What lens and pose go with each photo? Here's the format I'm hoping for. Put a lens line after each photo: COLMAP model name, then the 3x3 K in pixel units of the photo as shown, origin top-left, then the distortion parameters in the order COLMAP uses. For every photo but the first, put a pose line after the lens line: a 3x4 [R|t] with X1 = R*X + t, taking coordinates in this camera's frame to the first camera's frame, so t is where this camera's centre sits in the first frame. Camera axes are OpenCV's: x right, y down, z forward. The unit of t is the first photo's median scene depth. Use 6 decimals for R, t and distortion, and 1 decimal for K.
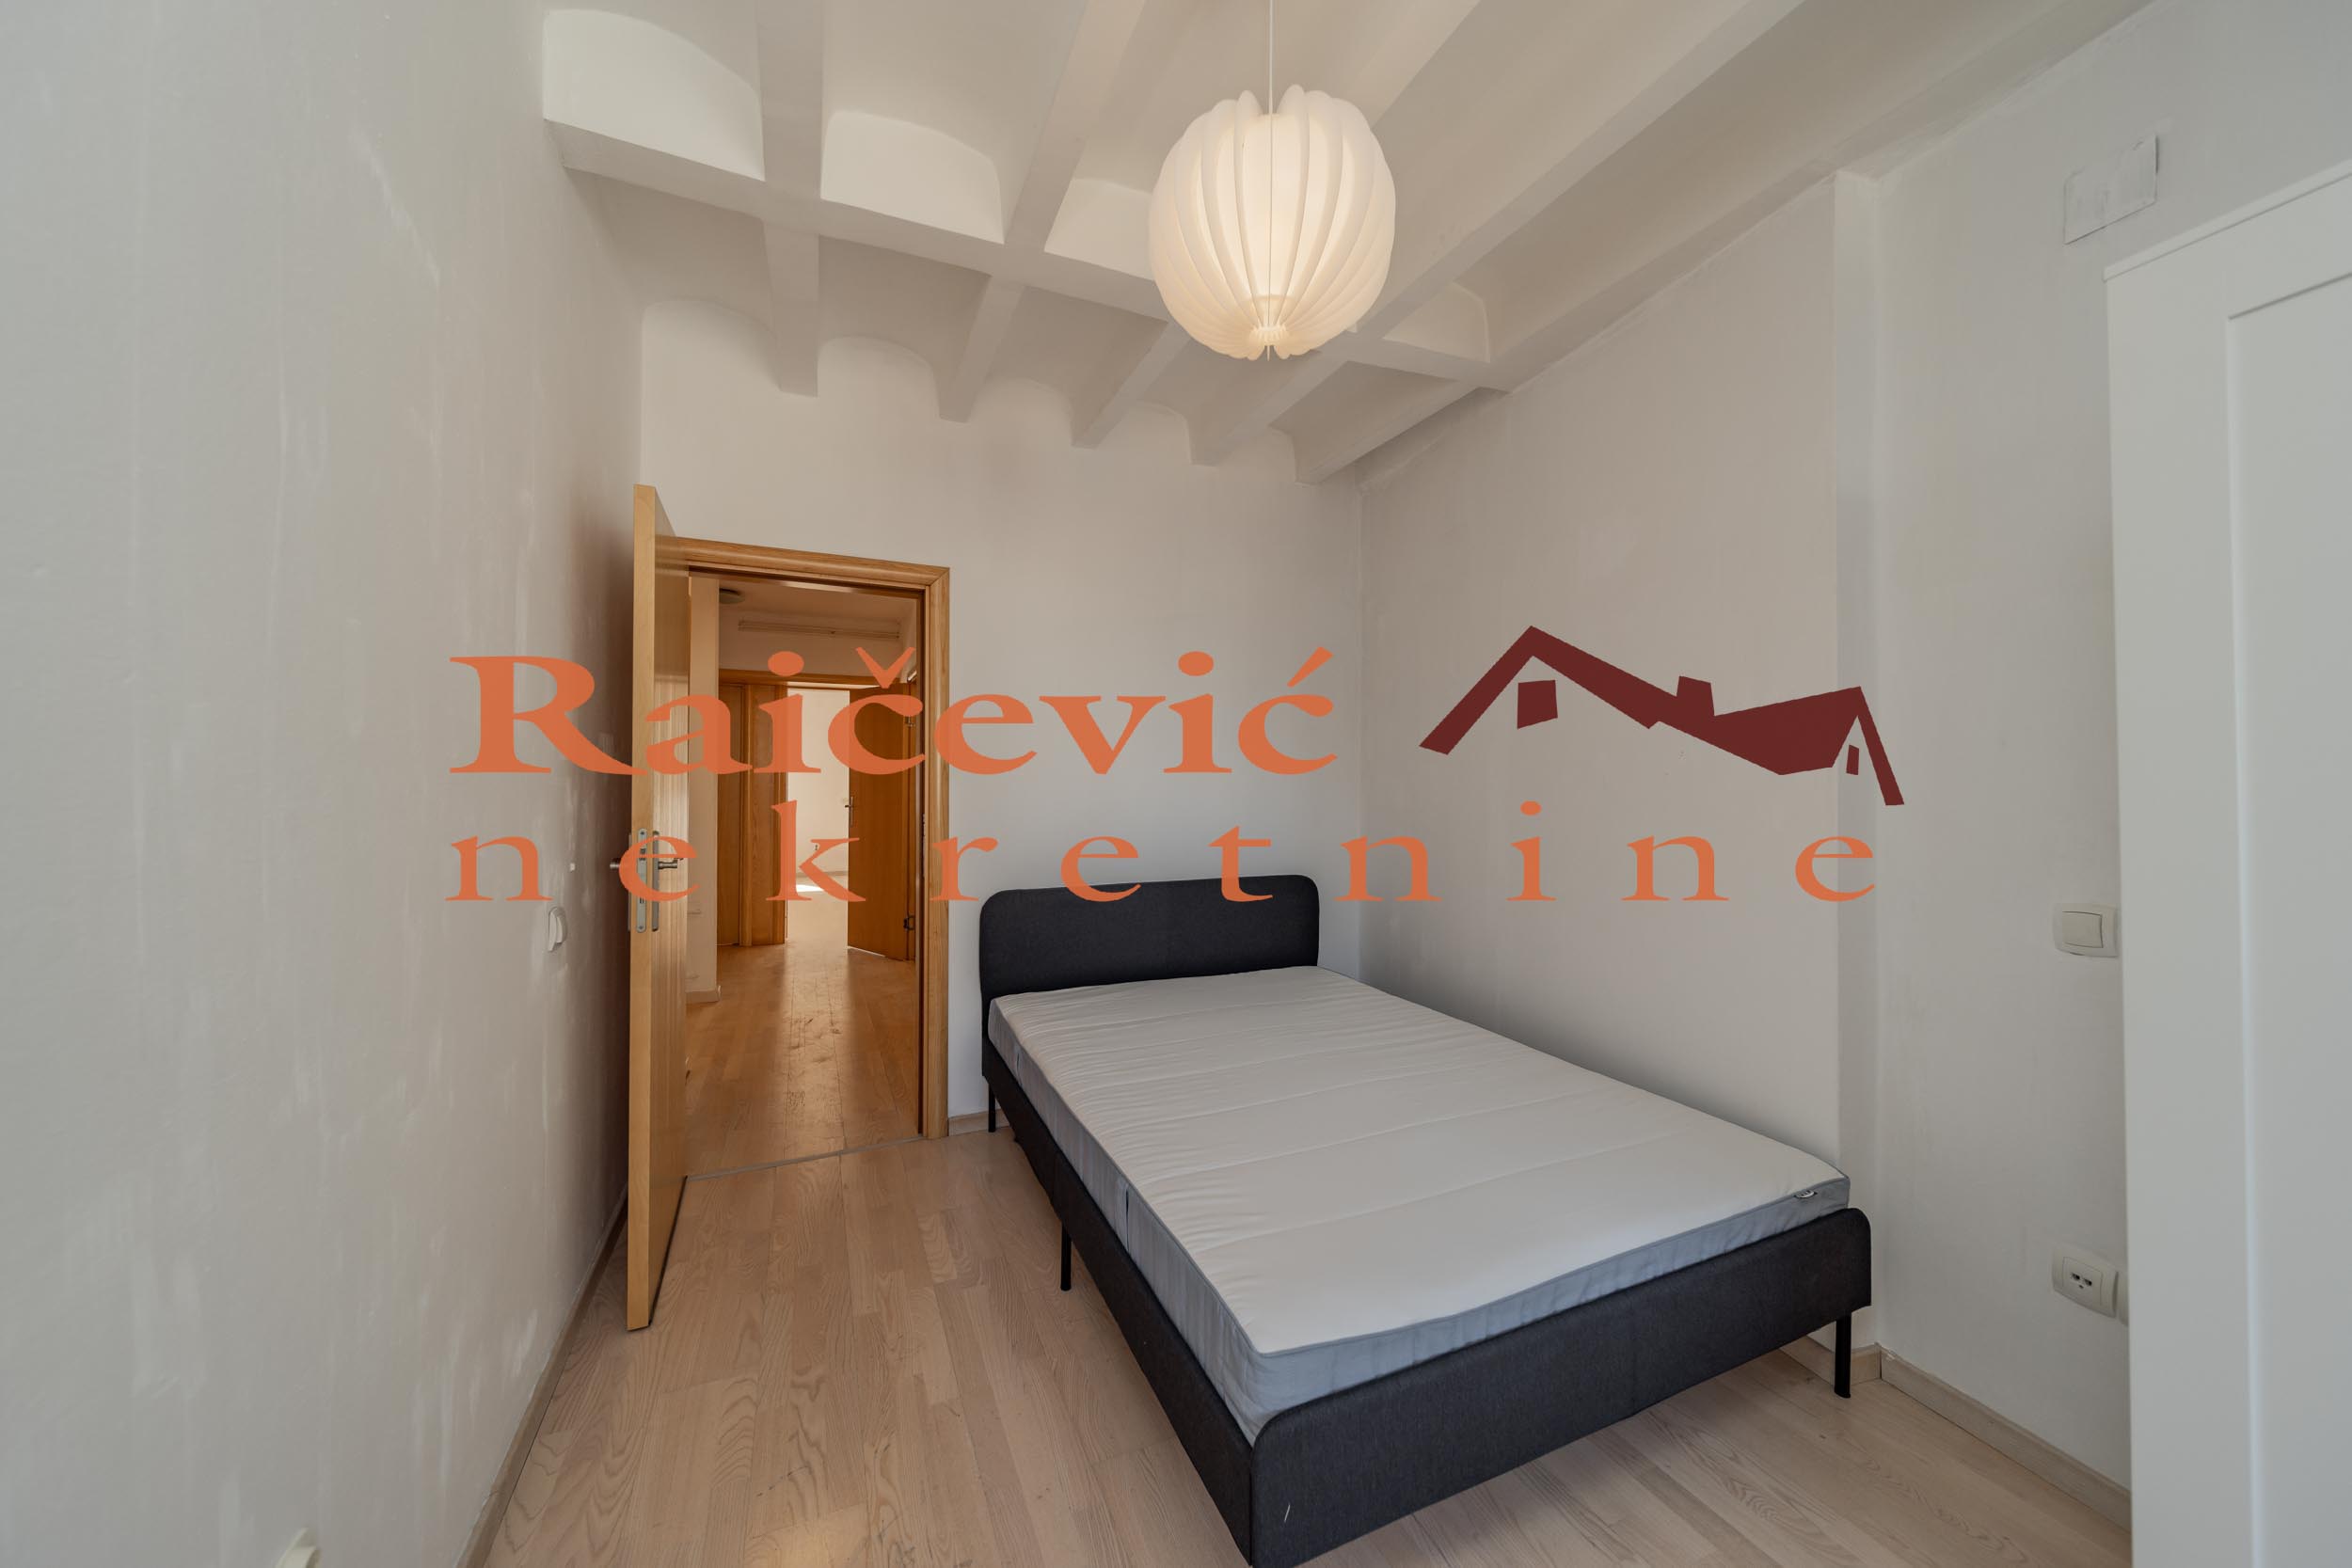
lens RADIAL K [[822.8, 0, 1163.7], [0, 822.8, 774.9], [0, 0, 1]] dist [0.000262, -0.000542]
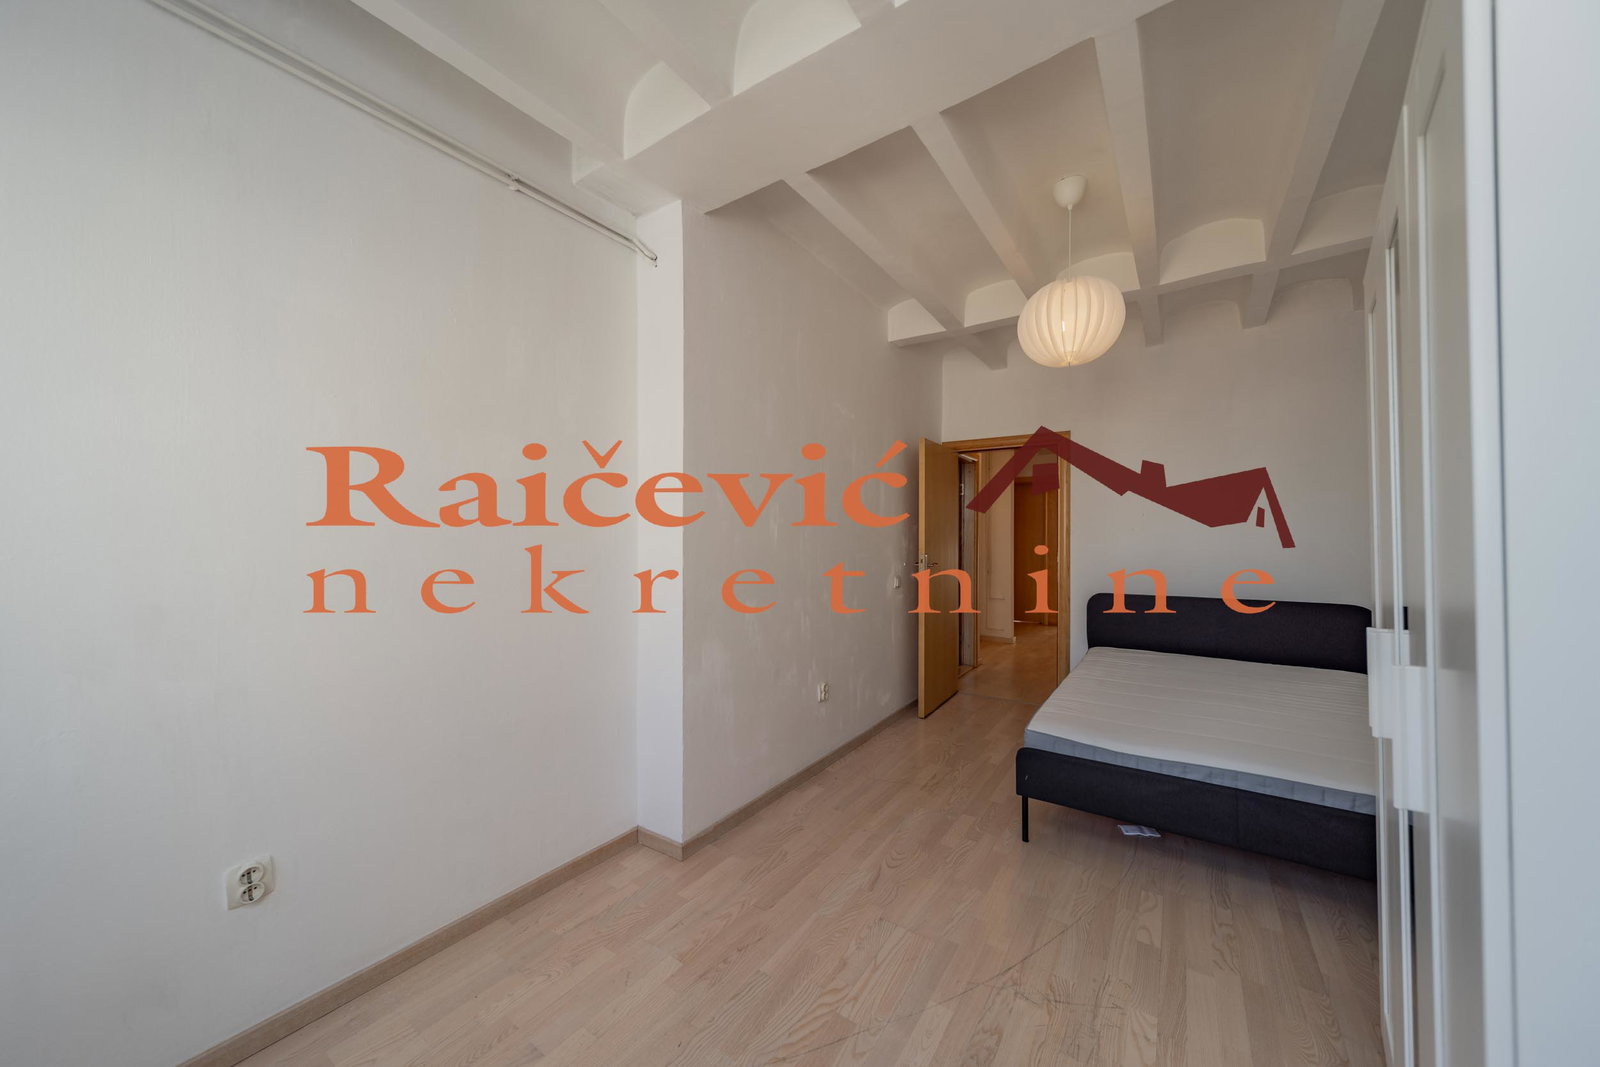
lens RADIAL K [[559.8, 0, 796.4], [0, 559.8, 533.2], [0, 0, 1]] dist [0.000262, -0.000542]
pose [[0.536871, -0.005006, -0.843649, 0.583112], [0.008742, 0.999962, -0.000371, -0.004955], [0.843619, -0.007176, 0.536894, -0.331494]]
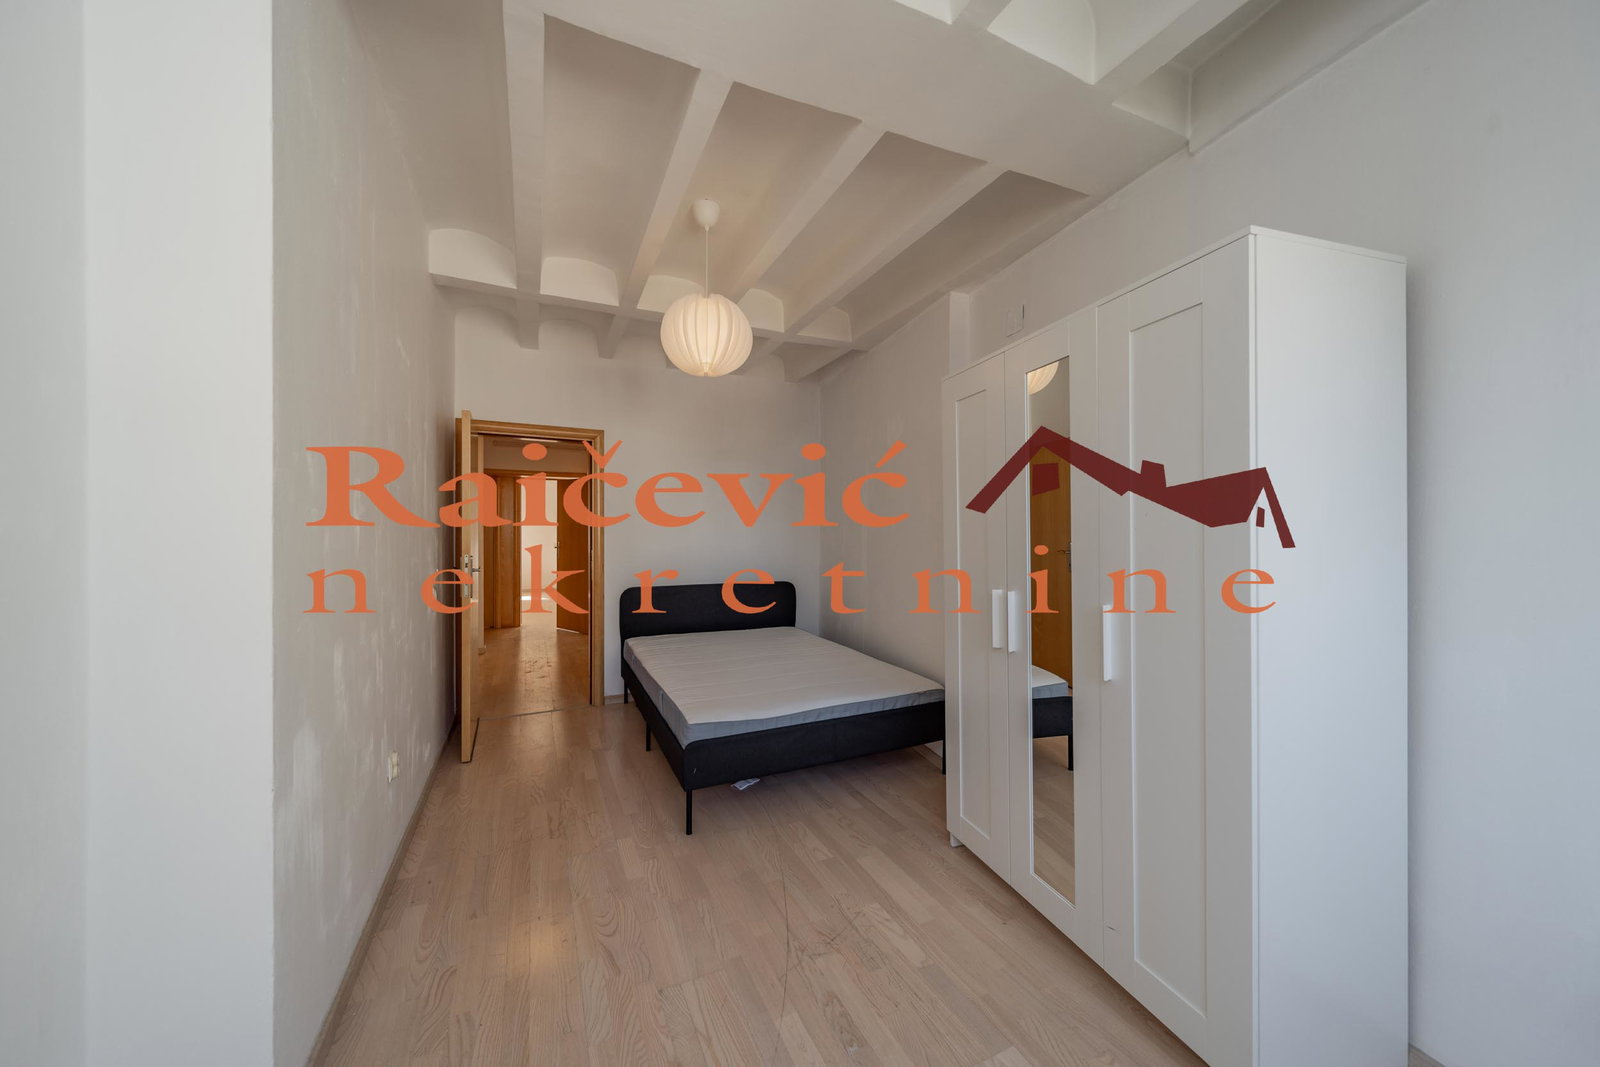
lens RADIAL K [[559.8, 0, 793.8], [0, 559.8, 536.7], [0, 0, 1]] dist [0.000262, -0.000542]
pose [[0.999552, 0.000678, 0.029921, 0.186363], [-0.001148, 0.999876, 0.015701, -0.009338], [-0.029907, -0.015729, 0.999429, -0.450047]]
